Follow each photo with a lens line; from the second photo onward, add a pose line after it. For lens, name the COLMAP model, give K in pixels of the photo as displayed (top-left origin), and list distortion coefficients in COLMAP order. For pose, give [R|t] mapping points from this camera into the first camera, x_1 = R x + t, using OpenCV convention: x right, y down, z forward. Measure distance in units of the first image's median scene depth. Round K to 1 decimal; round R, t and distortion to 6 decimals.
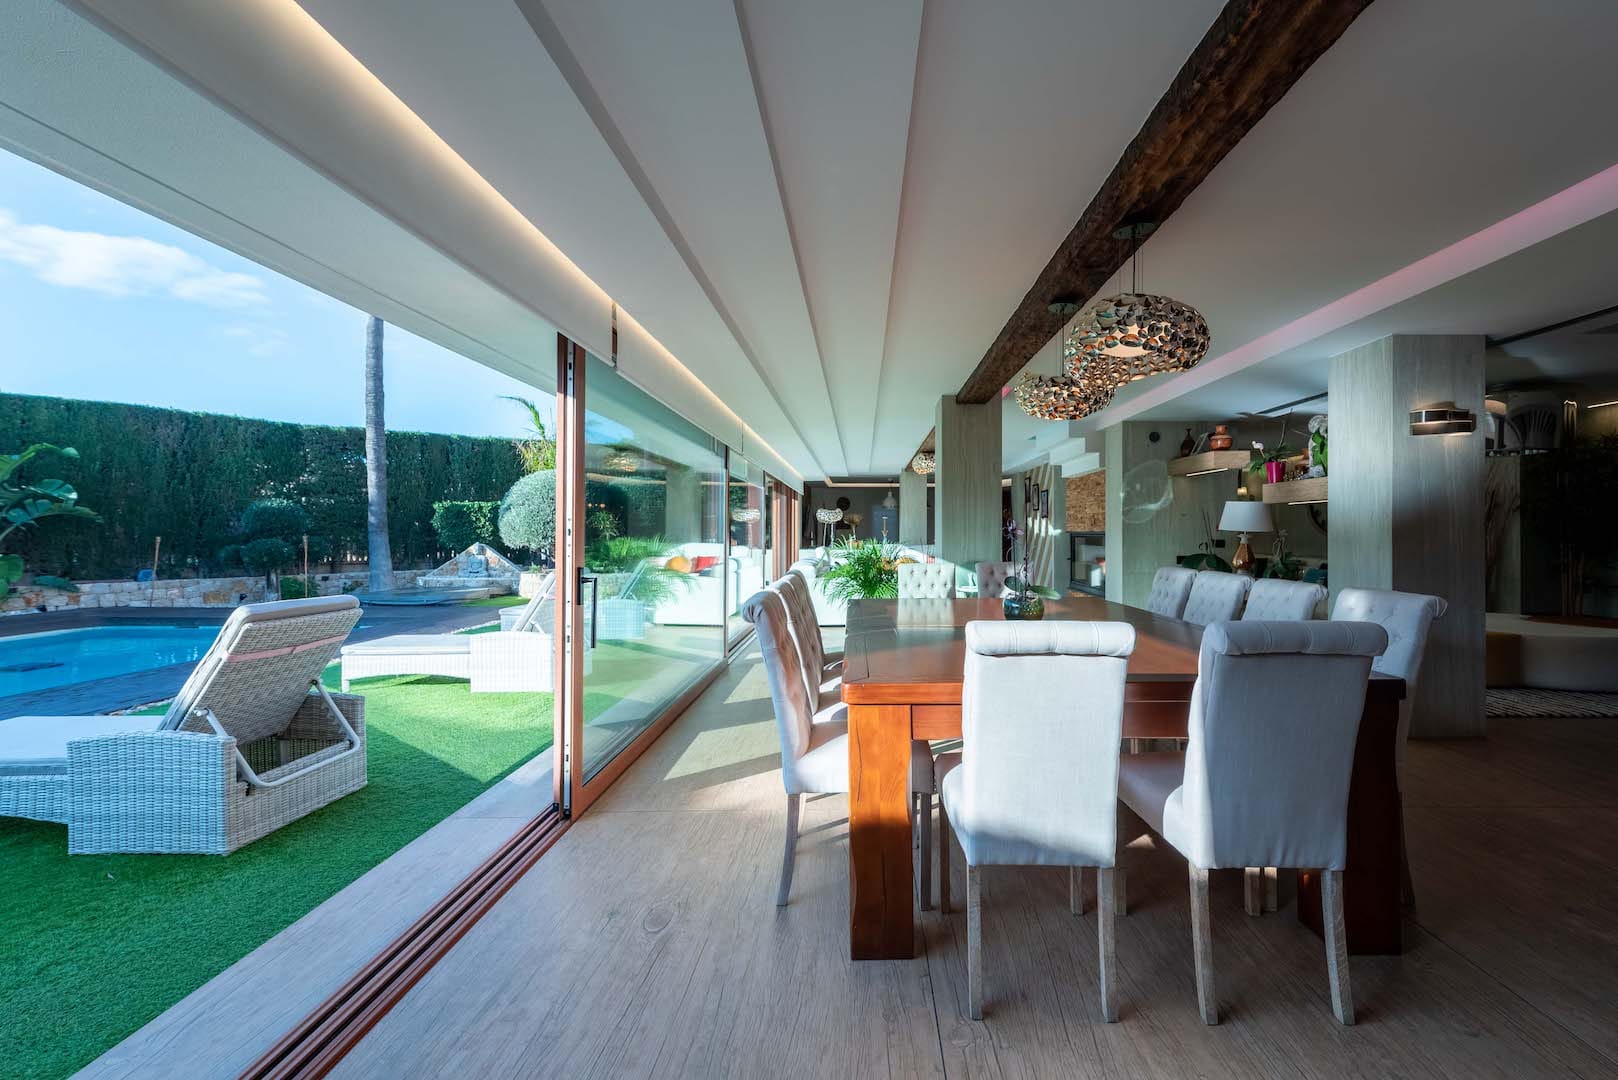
lens RADIAL K [[655.1, 0, 819.2], [0, 655.1, 539.2], [0, 0, 1]] dist [-0.000520, -0.000216]
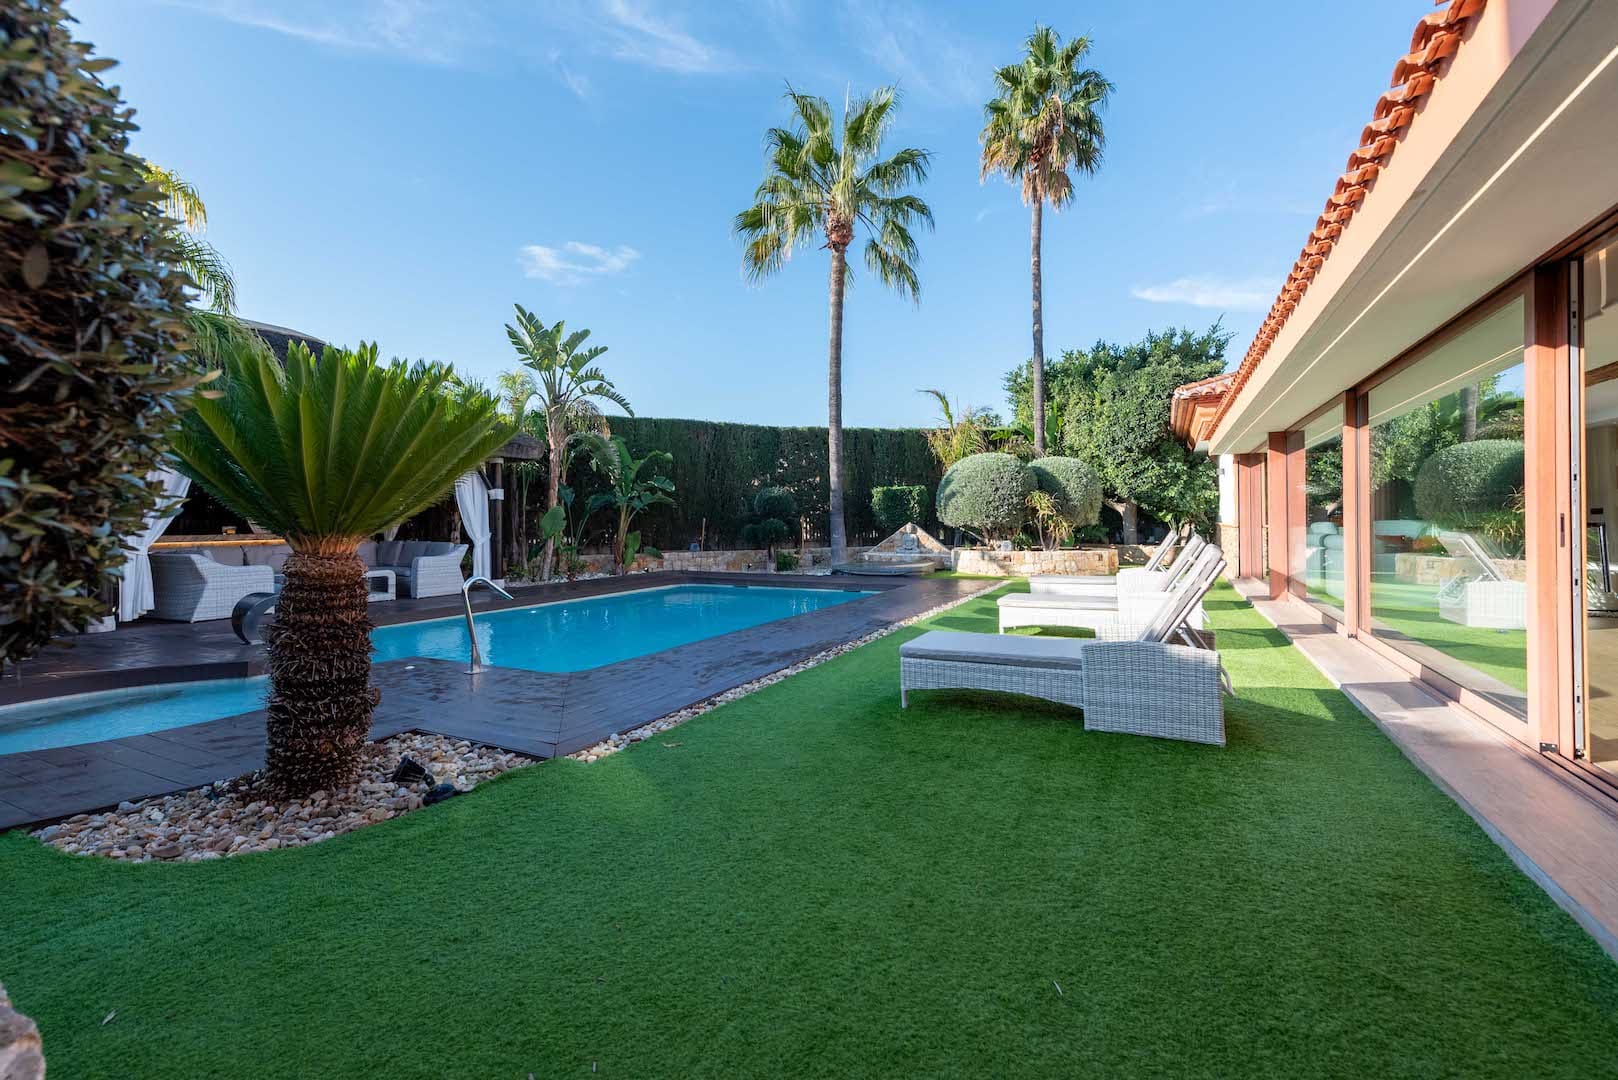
lens RADIAL K [[655.1, 0, 811.5], [0, 655.1, 530.9], [0, 0, 1]] dist [-0.000520, -0.000216]
pose [[0.909043, -0.001285, -0.416701, -0.245818], [0.003904, 0.999978, 0.005433, 0.014526], [0.416684, -0.006565, 0.909028, -0.101446]]
